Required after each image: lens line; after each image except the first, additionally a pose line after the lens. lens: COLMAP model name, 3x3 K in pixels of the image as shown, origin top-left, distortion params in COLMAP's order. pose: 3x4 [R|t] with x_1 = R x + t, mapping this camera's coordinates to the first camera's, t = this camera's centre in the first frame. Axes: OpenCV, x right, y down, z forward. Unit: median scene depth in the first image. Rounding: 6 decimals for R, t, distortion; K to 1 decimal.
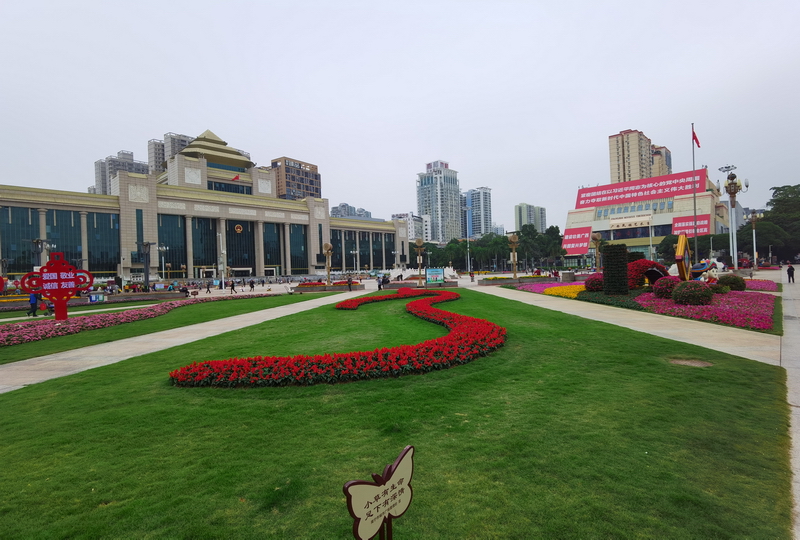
lens RADIAL K [[396.3, 0, 400.0], [0, 396.3, 270.0], [0, 0, 1]] dist [-0.003904, -0.000573]
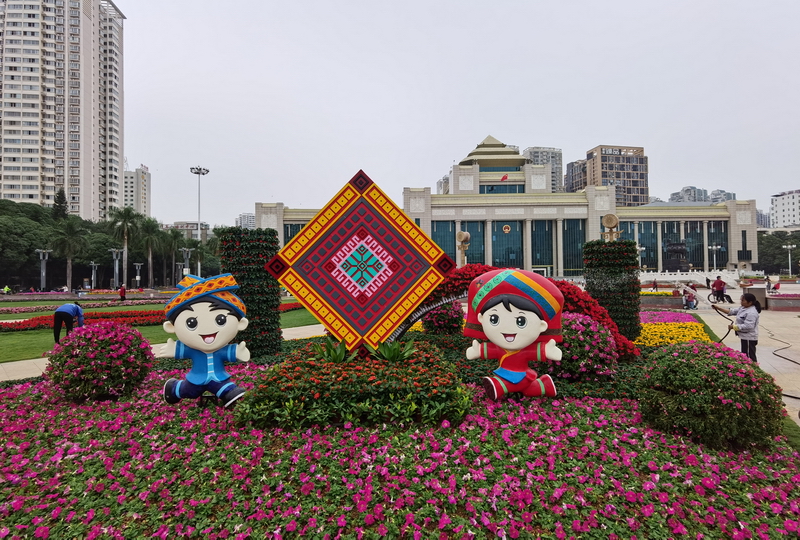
lens RADIAL K [[396.3, 0, 400.0], [0, 396.3, 270.0], [0, 0, 1]] dist [-0.003904, -0.000573]
pose [[0.694115, 0.007222, -0.719828, 0.113130], [-0.006038, 0.999973, 0.004211, -0.003491], [0.719839, 0.001424, 0.694139, 0.110774]]
